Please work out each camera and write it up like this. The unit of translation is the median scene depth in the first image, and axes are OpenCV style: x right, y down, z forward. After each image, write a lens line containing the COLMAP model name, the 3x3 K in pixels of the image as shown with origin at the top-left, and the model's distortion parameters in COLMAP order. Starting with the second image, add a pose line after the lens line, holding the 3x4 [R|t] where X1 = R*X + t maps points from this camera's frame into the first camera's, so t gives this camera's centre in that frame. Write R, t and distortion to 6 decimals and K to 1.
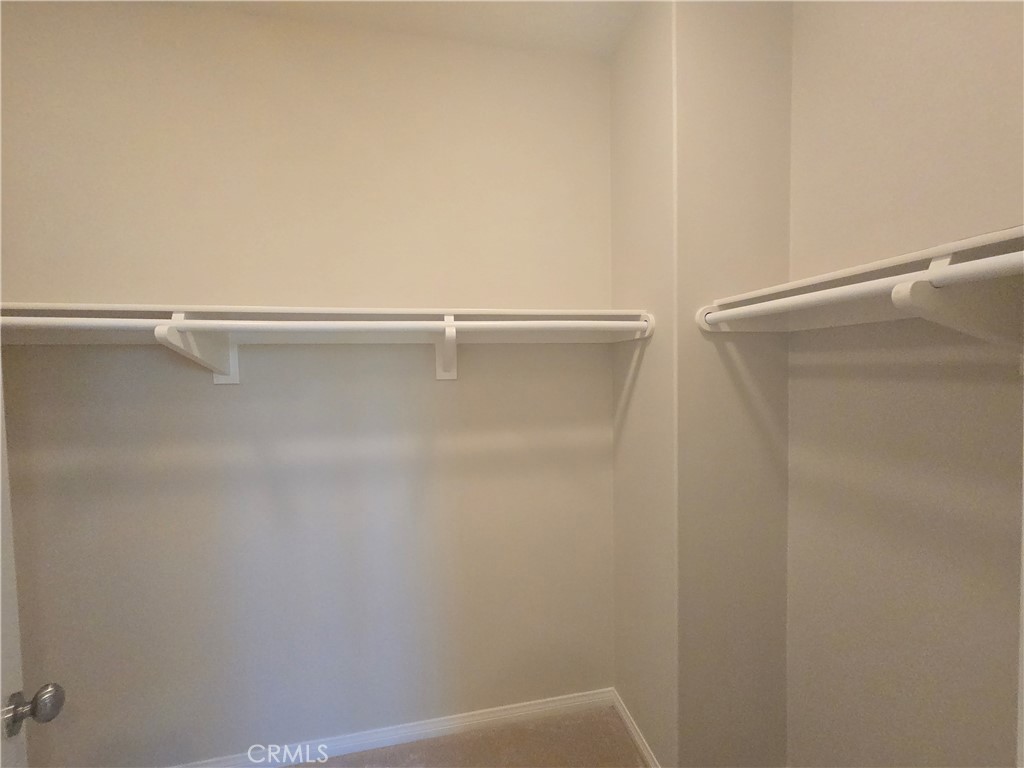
lens RADIAL K [[420.5, 0, 511.2], [0, 420.5, 382.8], [0, 0, 1]] dist [-0.001945, 0.002167]
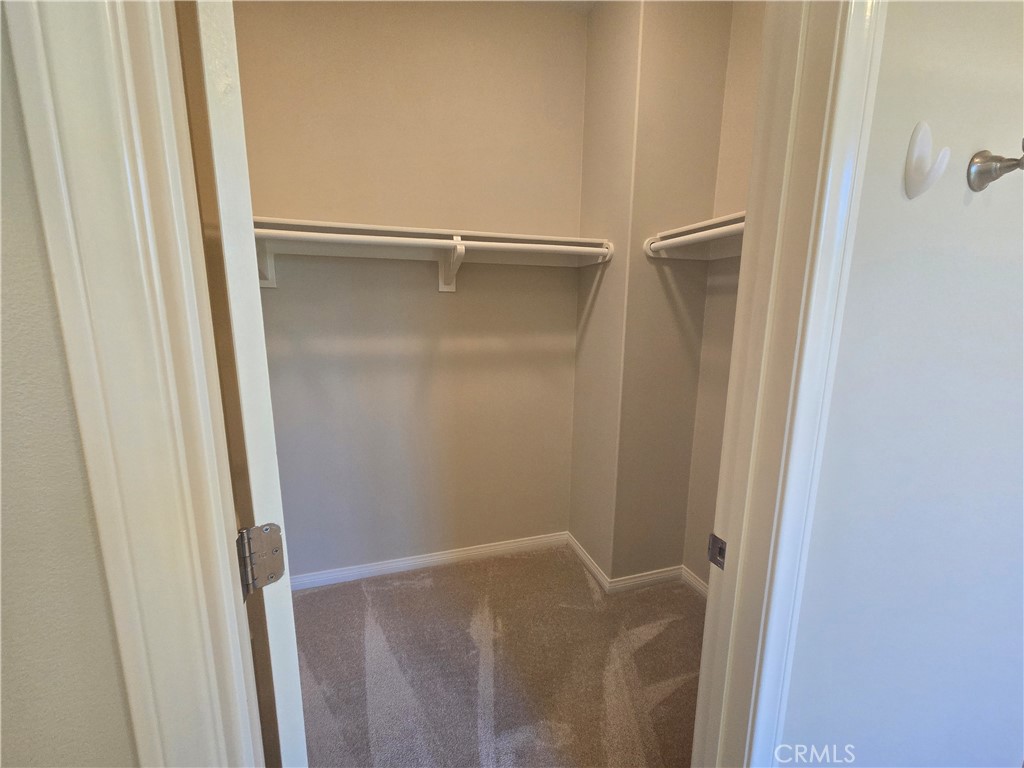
lens RADIAL K [[420.5, 0, 512.2], [0, 420.5, 385.1], [0, 0, 1]] dist [-0.001945, 0.002167]
pose [[0.993095, 0.005948, 0.117162, -0.119791], [-0.022317, 0.990054, 0.138908, 0.097717], [-0.115170, -0.140564, 0.983350, -0.302606]]
